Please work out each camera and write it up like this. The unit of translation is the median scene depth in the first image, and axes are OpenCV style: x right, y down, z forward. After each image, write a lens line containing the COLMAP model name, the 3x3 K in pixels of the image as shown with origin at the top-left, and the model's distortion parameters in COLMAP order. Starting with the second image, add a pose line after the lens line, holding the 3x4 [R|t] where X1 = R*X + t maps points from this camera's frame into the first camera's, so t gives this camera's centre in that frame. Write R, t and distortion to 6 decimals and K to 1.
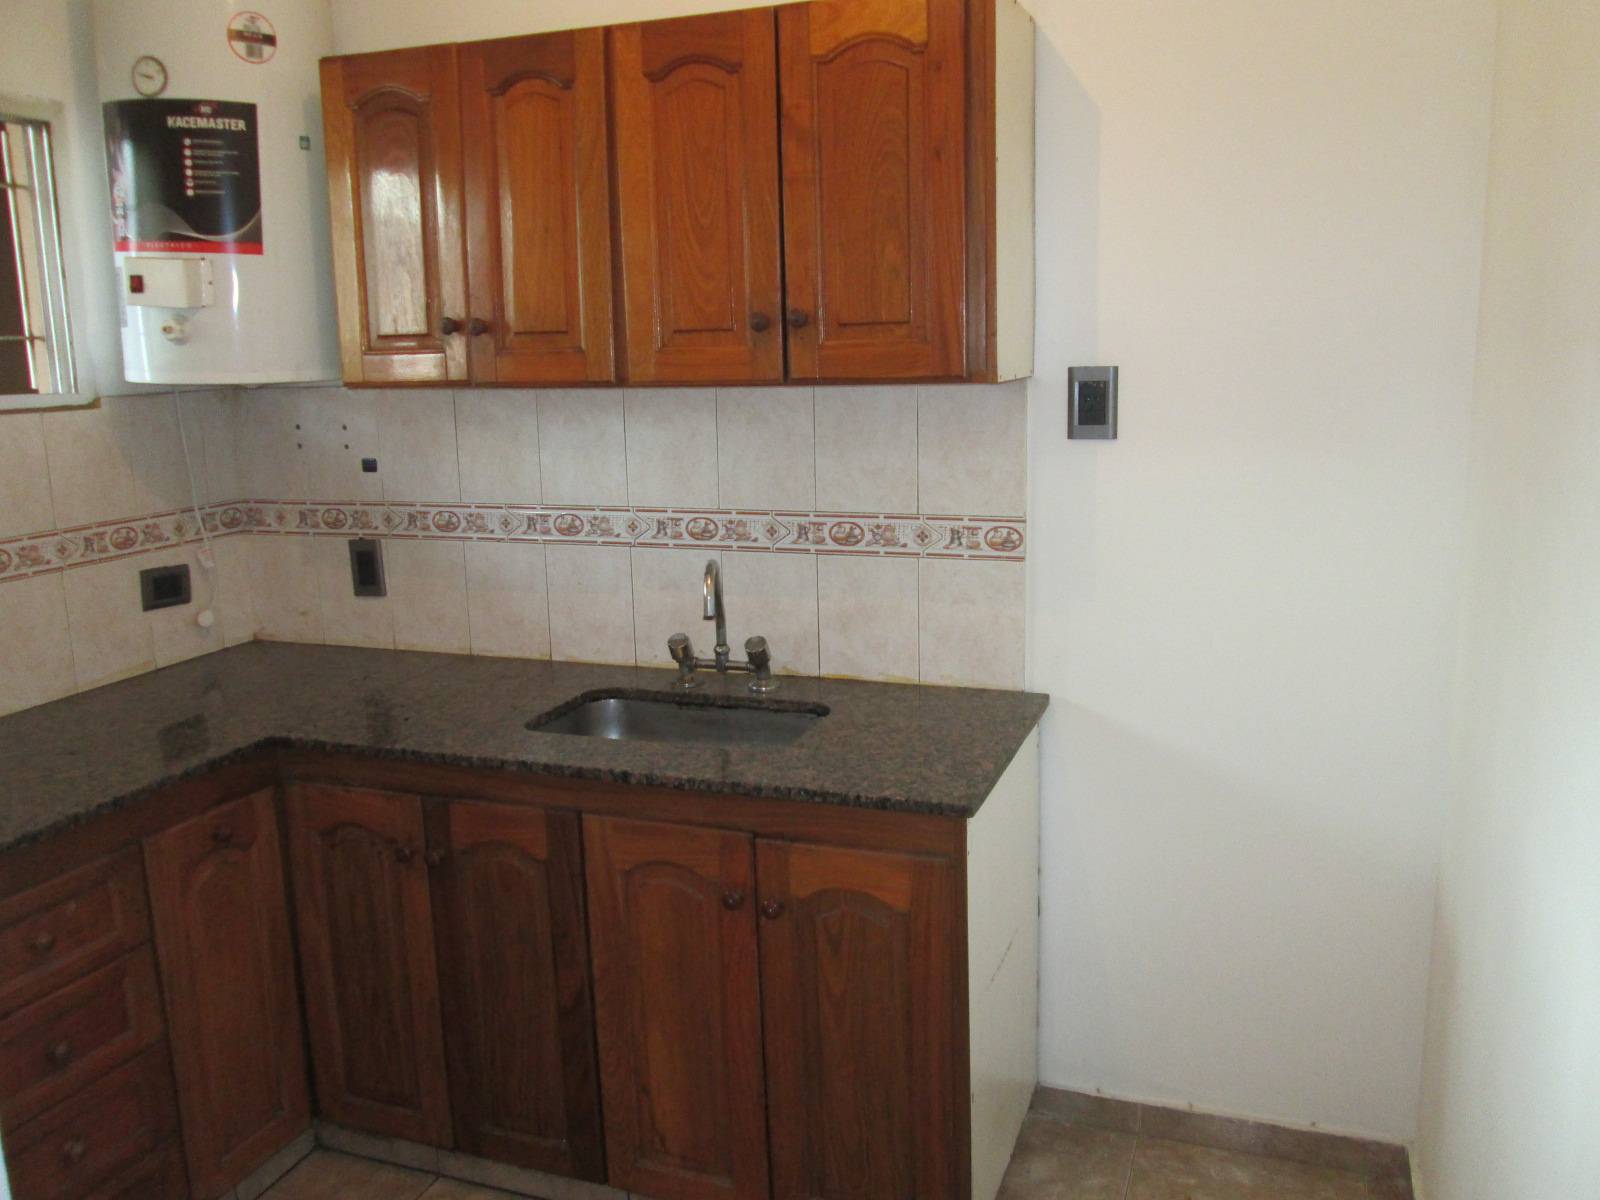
lens RADIAL K [[1302.9, 0, 794.7], [0, 1302.9, 583.9], [0, 0, 1]] dist [-0.049534, 0.016936]
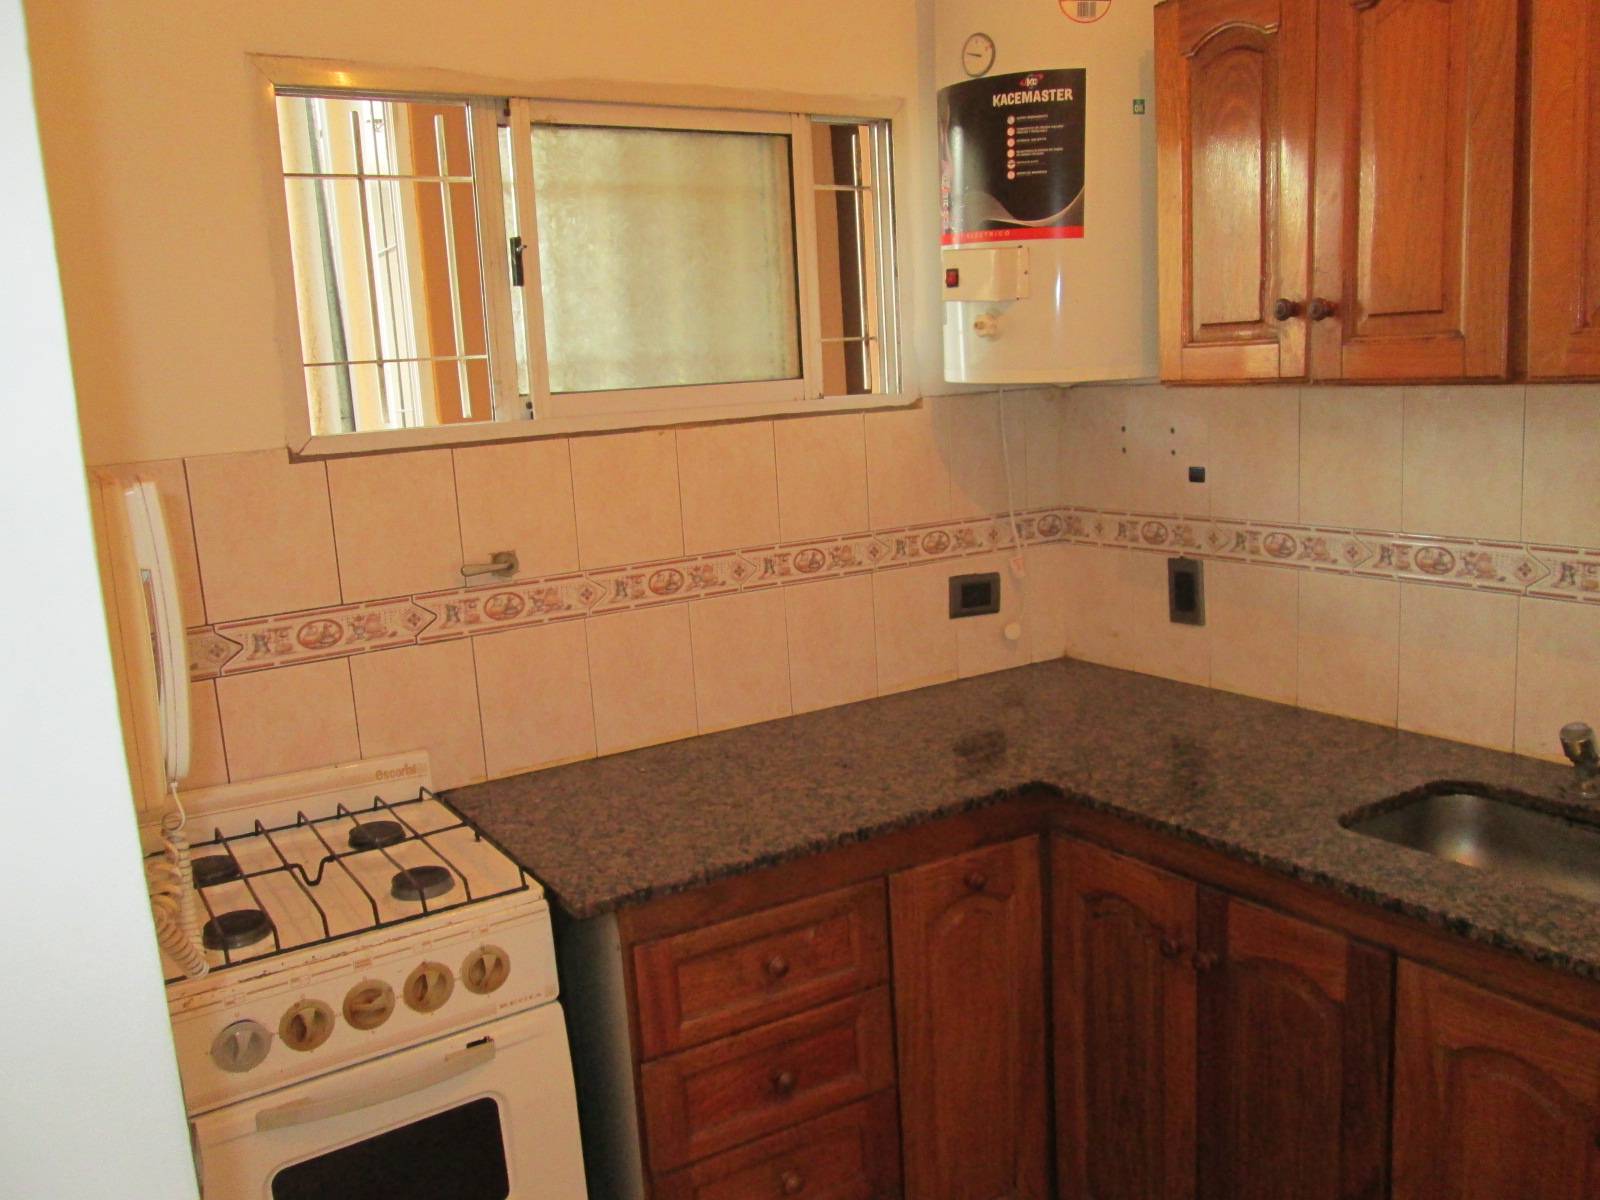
lens RADIAL K [[1302.9, 0, 794.7], [0, 1302.9, 583.9], [0, 0, 1]] dist [-0.049534, 0.016936]
pose [[0.784955, 0.079793, -0.614393, 0.000889], [-0.076508, 0.996566, 0.031680, -0.030284], [0.614811, 0.022138, 0.788364, 0.178297]]
